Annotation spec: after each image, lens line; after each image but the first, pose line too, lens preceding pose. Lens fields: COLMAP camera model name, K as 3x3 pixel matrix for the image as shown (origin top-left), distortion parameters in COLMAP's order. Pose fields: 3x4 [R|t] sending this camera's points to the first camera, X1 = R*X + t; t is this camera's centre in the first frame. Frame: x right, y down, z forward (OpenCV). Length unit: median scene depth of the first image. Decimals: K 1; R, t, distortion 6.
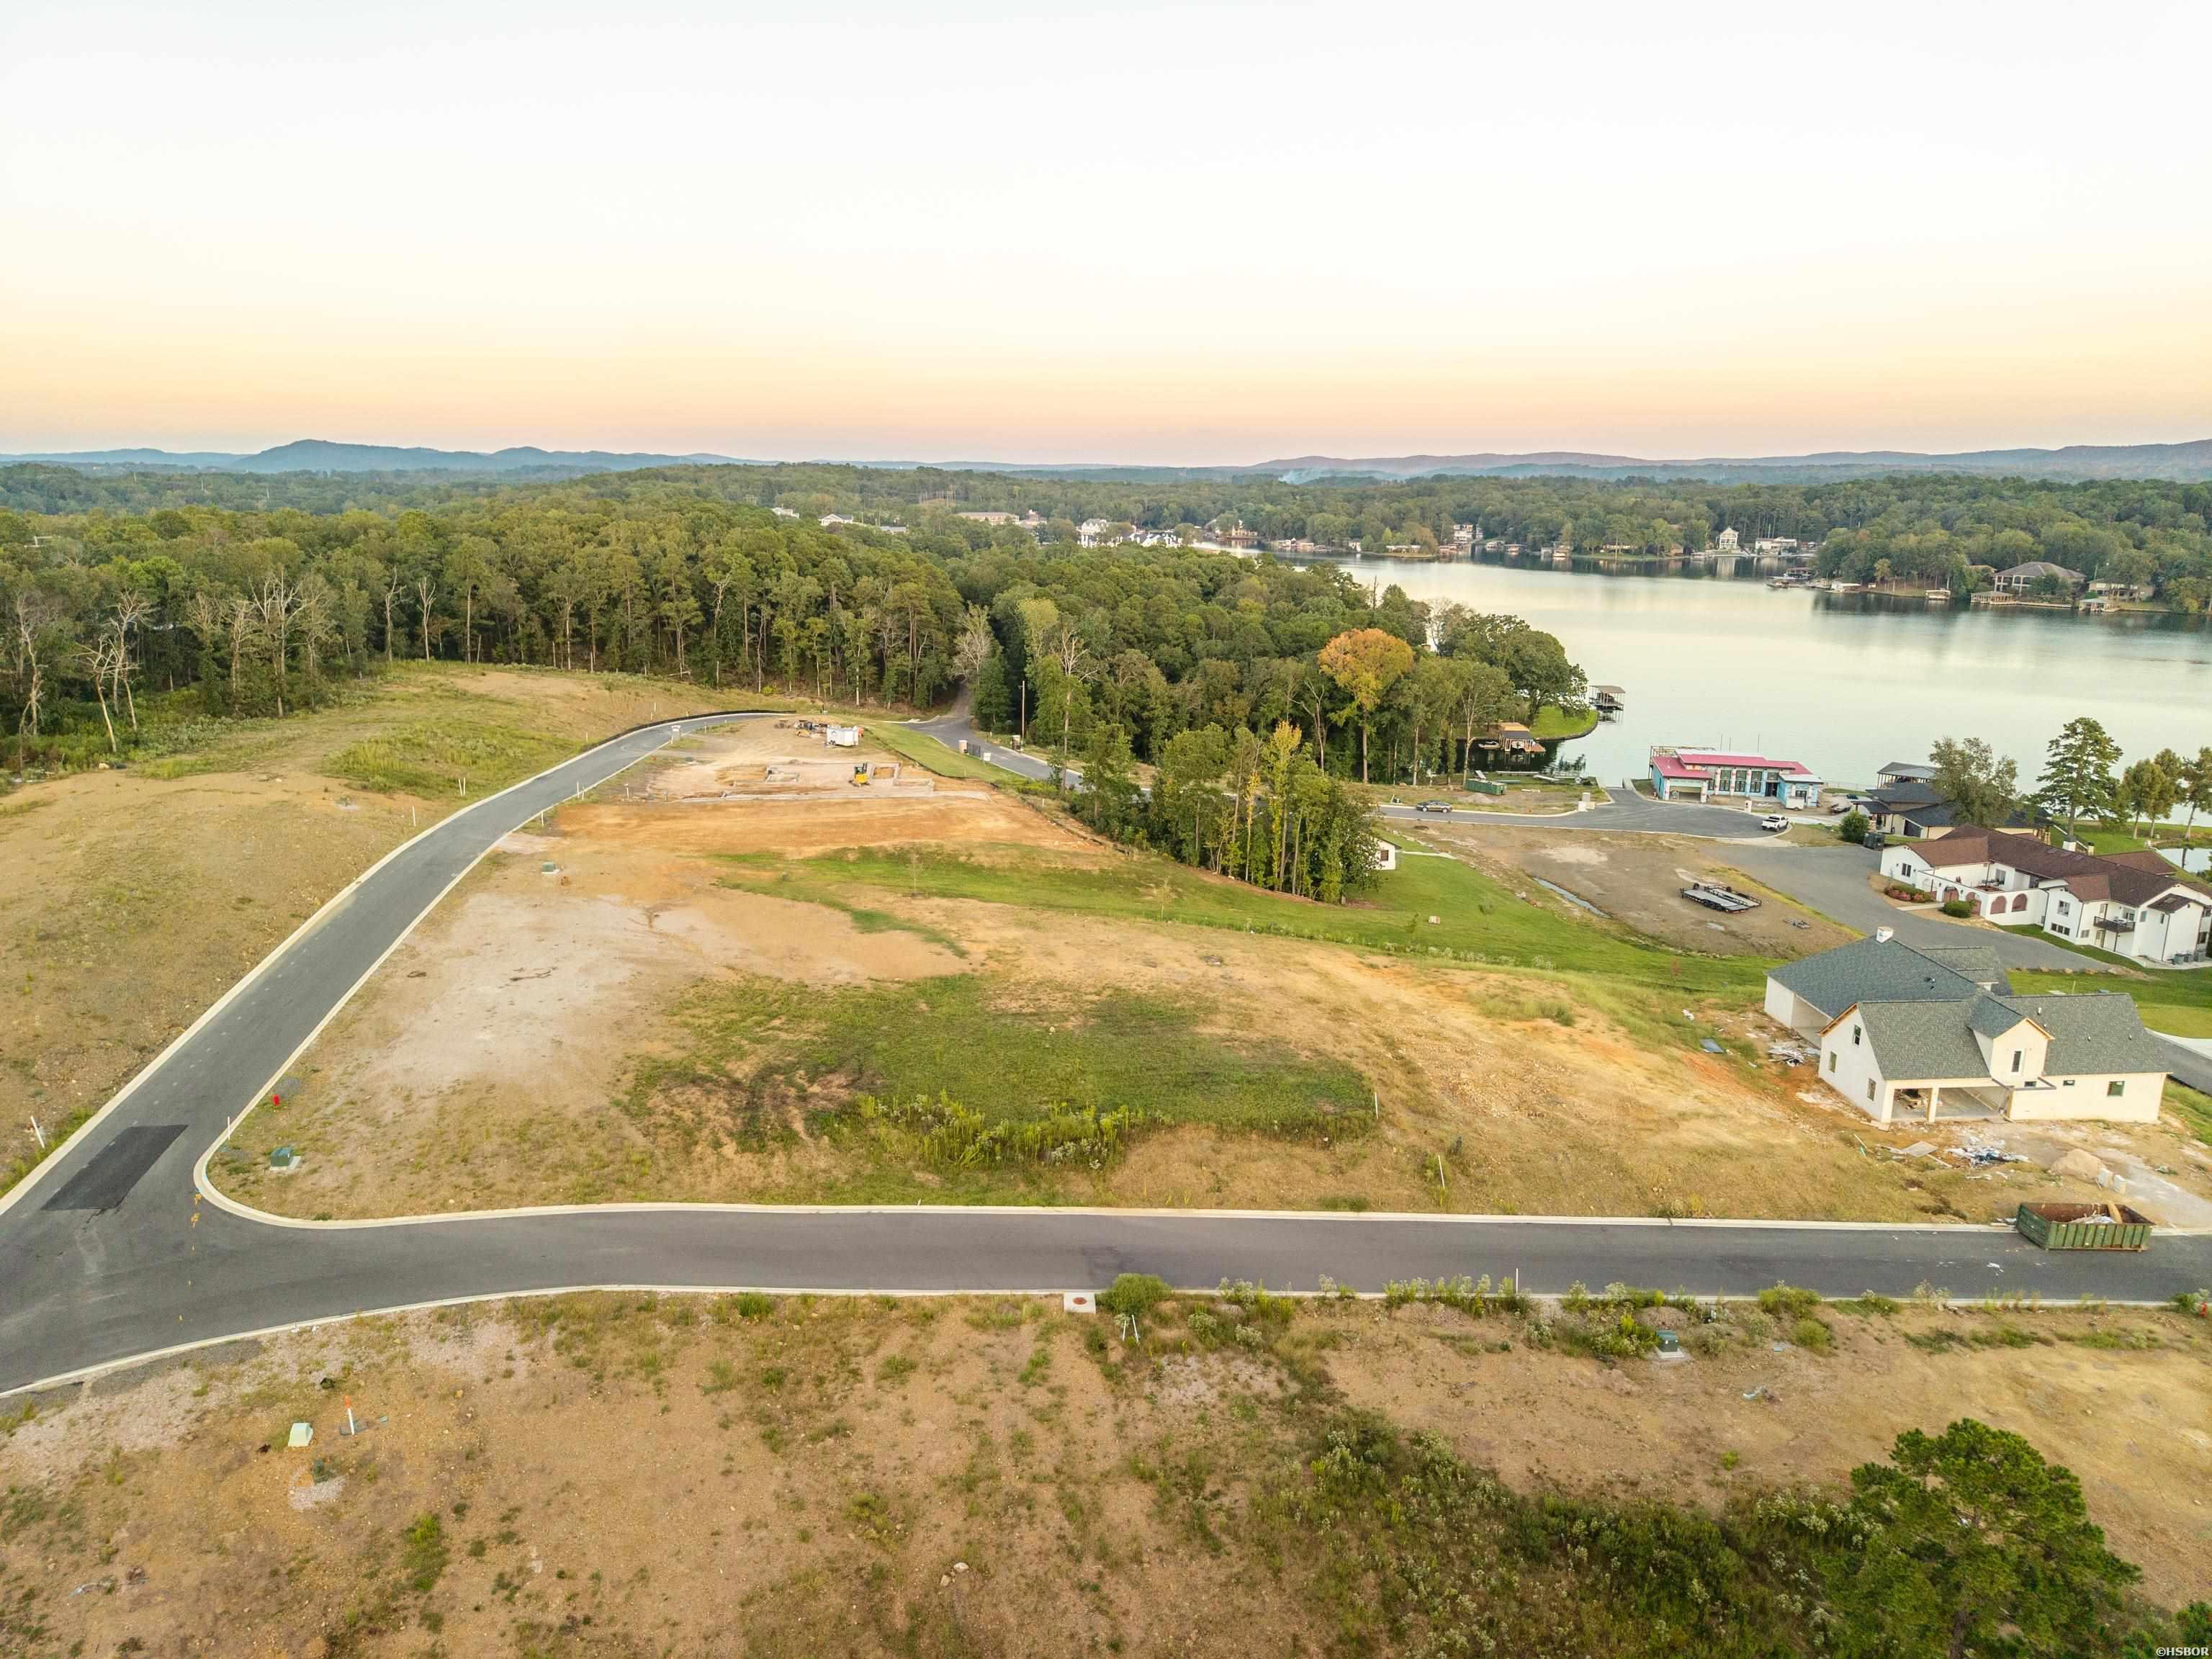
lens RADIAL K [[1458.9, 0, 1121.3], [0, 1458.9, 833.7], [0, 0, 1]] dist [0.026317, -0.024637]
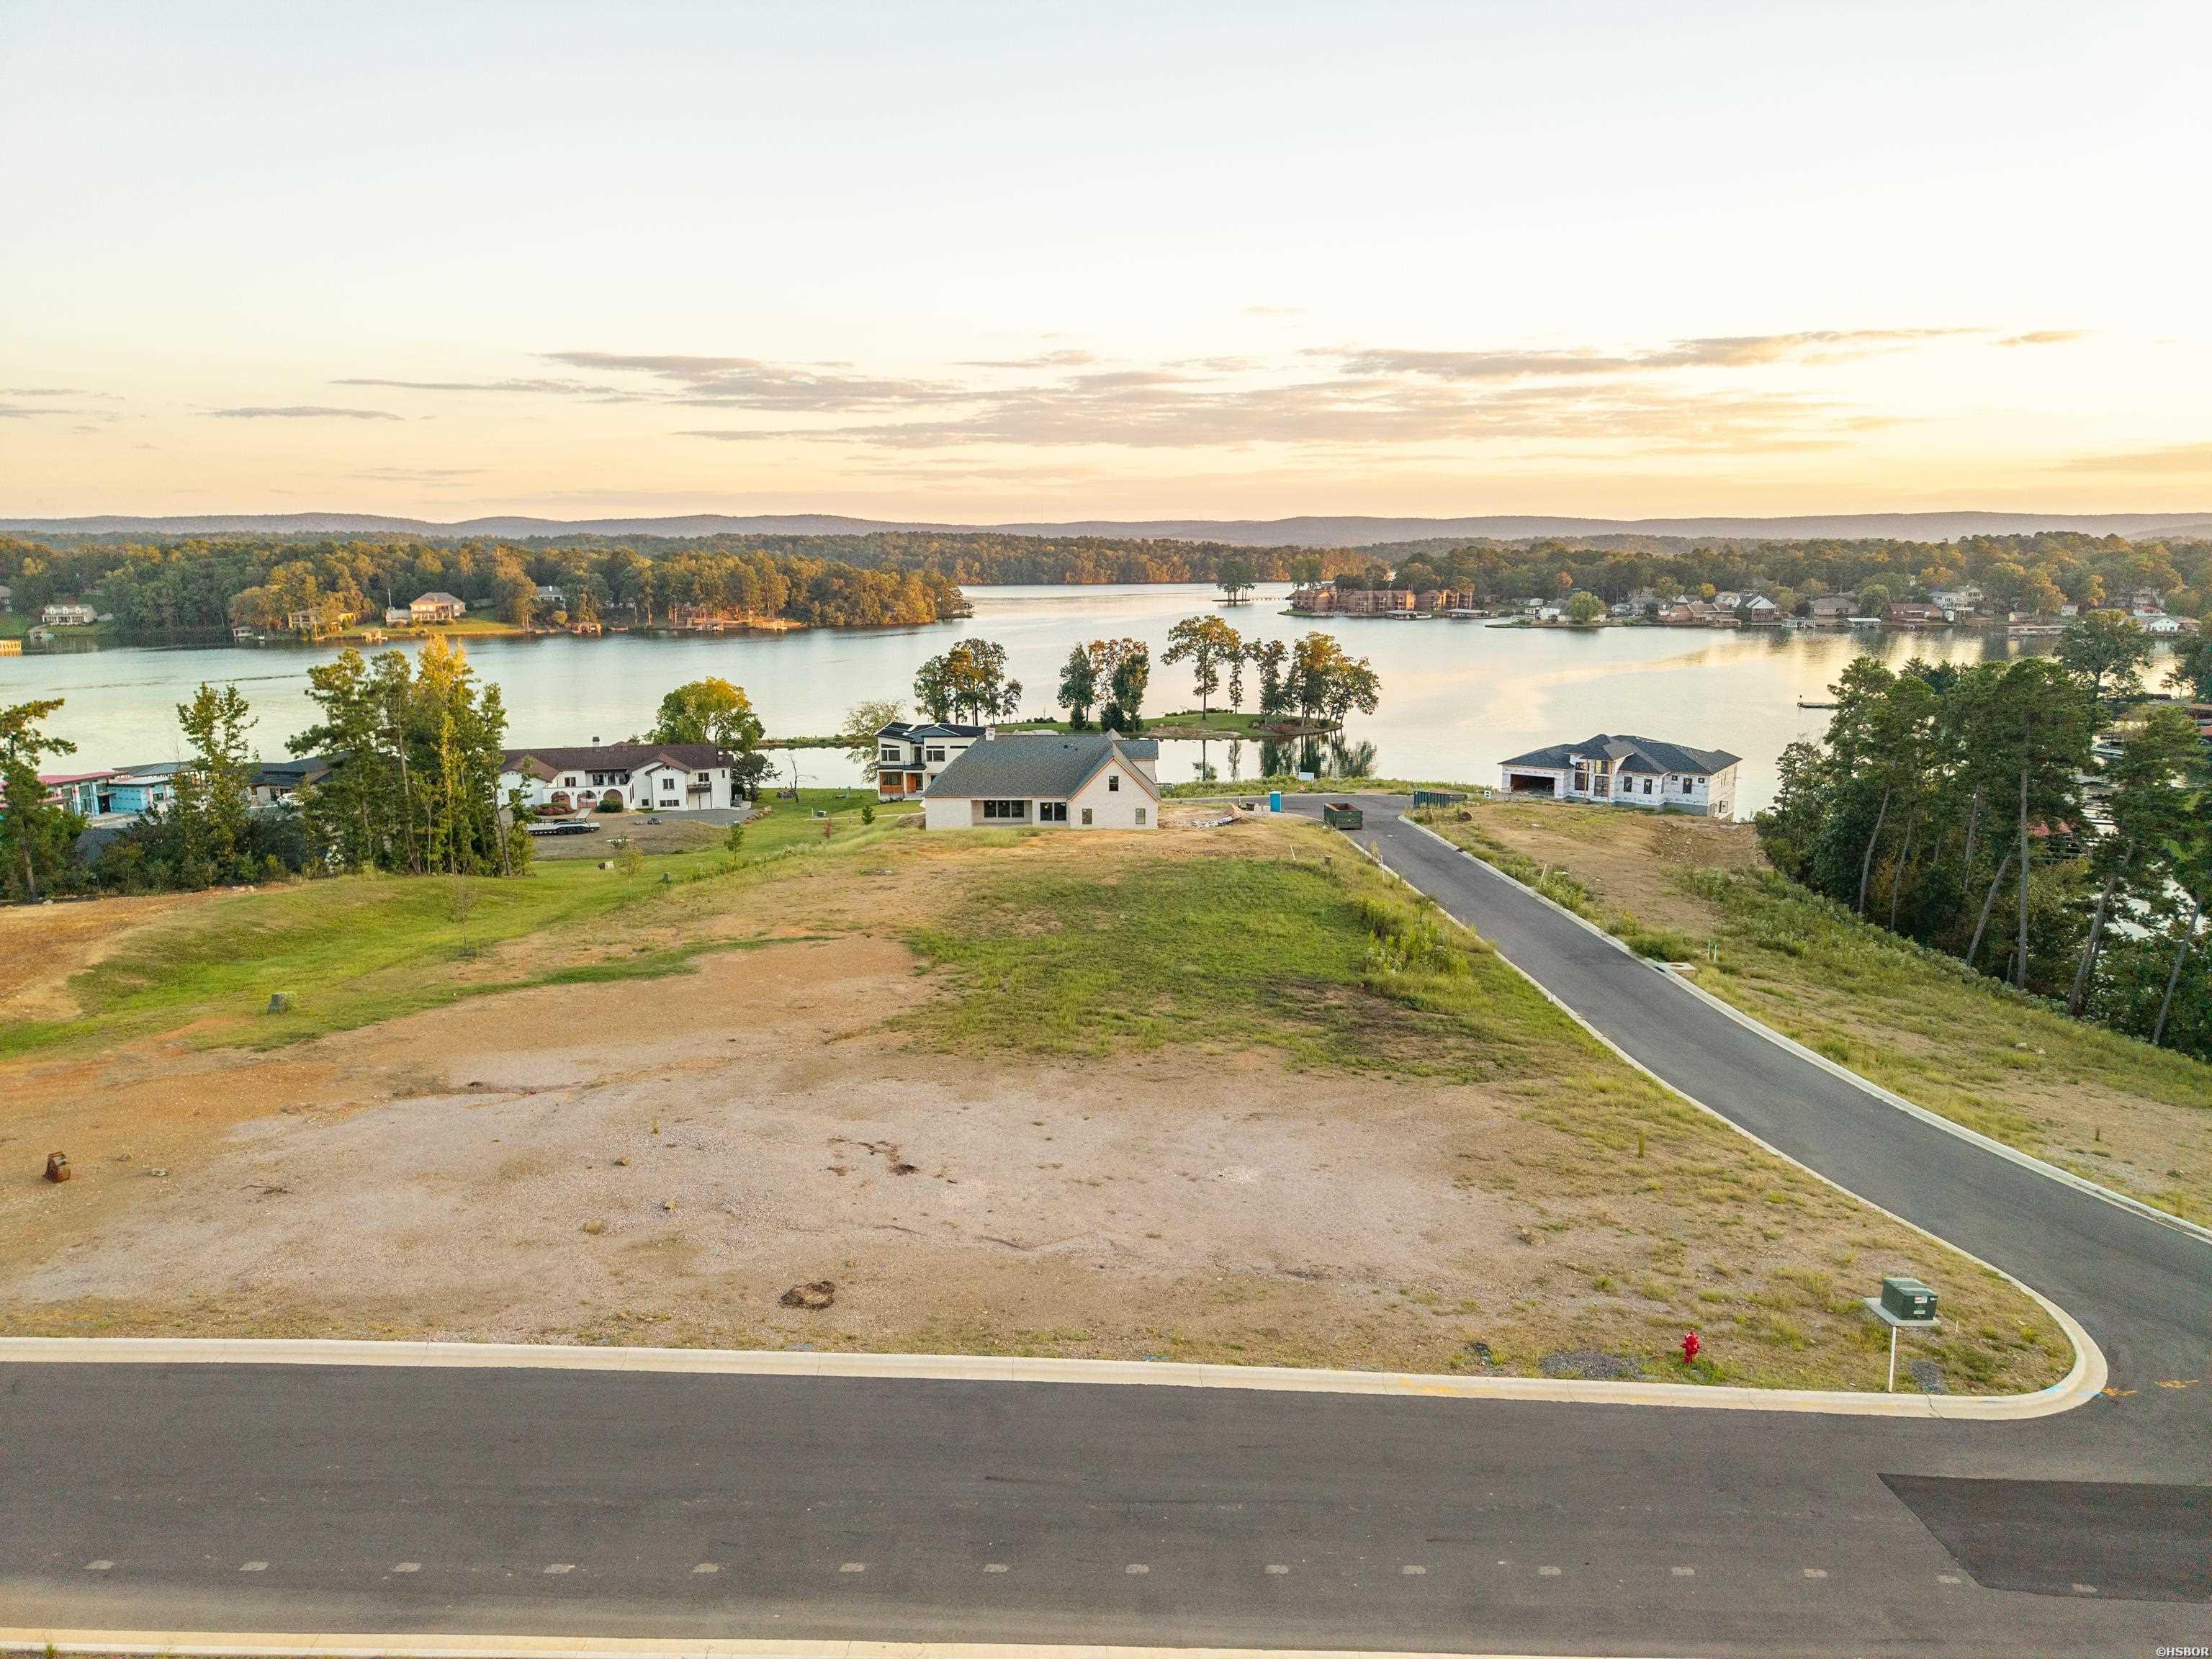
lens RADIAL K [[1473.8, 0, 1109.2], [0, 1473.8, 818.8], [0, 0, 1]] dist [0.067284, -0.089374]
pose [[0.074782, -0.182767, 0.980308, -1.075322], [0.245083, 0.956277, 0.159591, -0.054110], [-0.966614, 0.228323, 0.116306, 1.221139]]
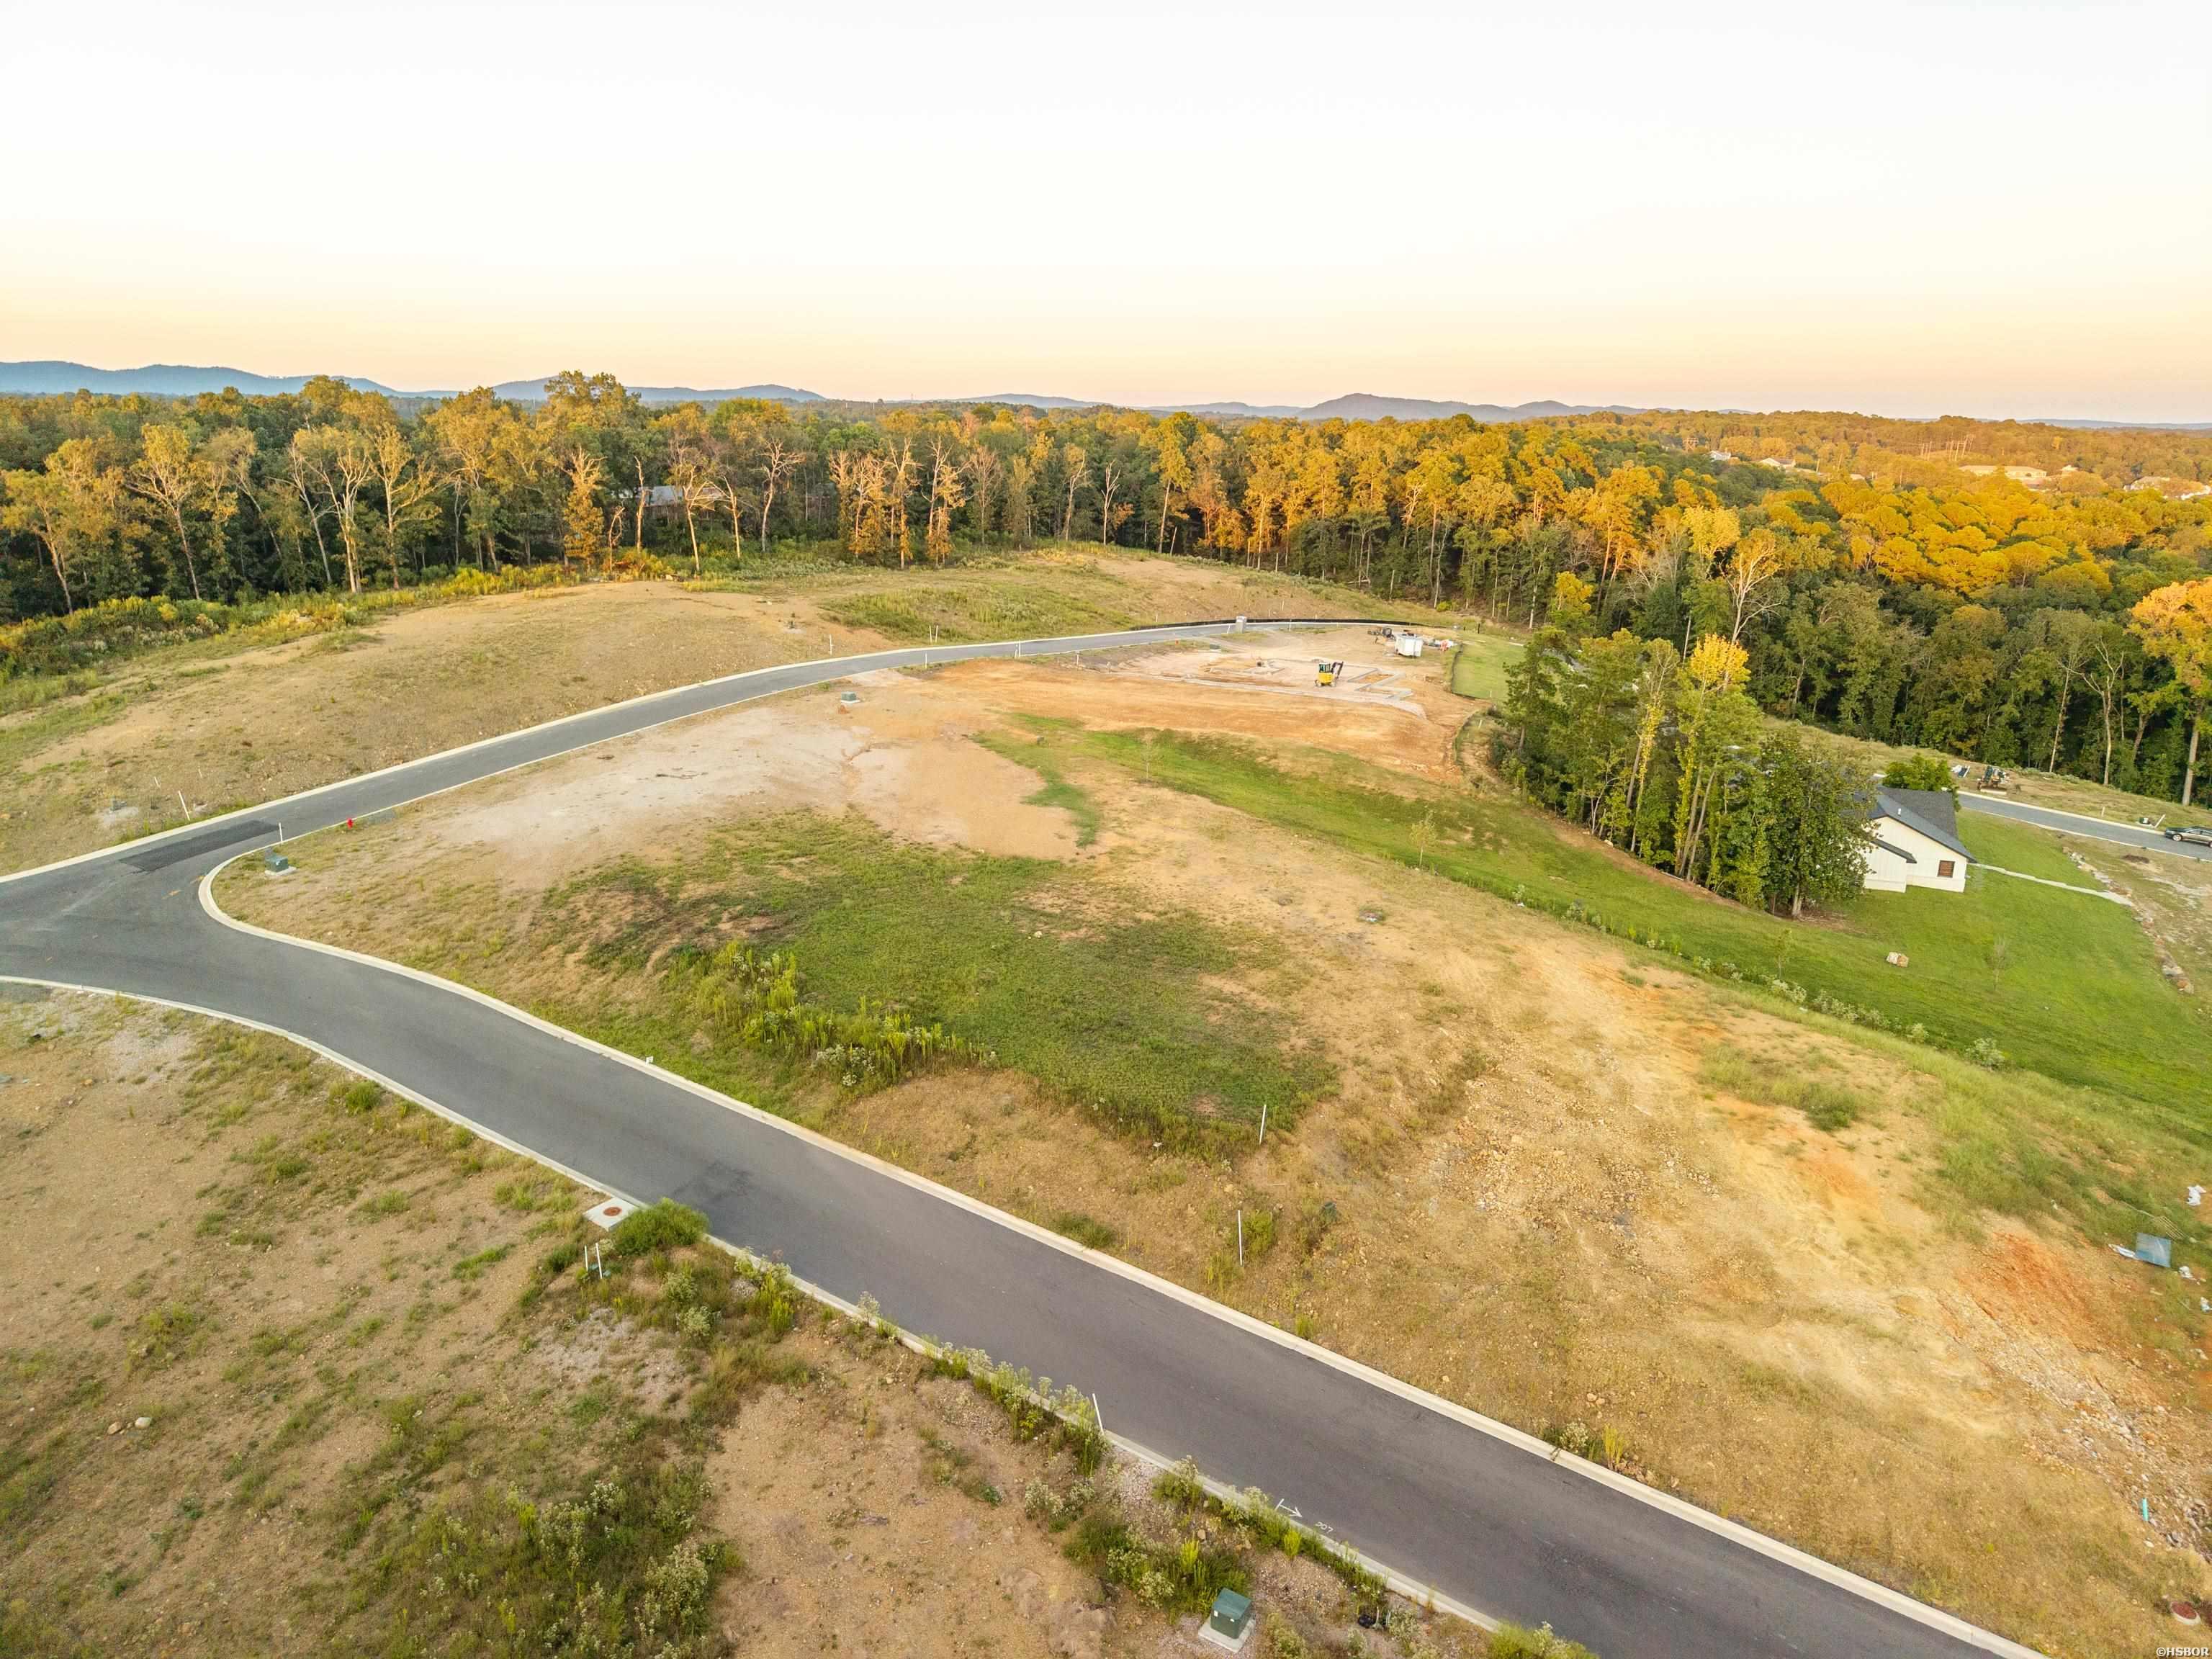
lens RADIAL K [[1479.2, 0, 1113.7], [0, 1479.2, 827.0], [0, 0, 1]] dist [0.028284, -0.022324]
pose [[0.797172, 0.169757, -0.579396, 0.599729], [-0.157584, 0.984896, 0.071750, 0.016568], [0.582825, 0.034107, 0.811882, 0.491320]]
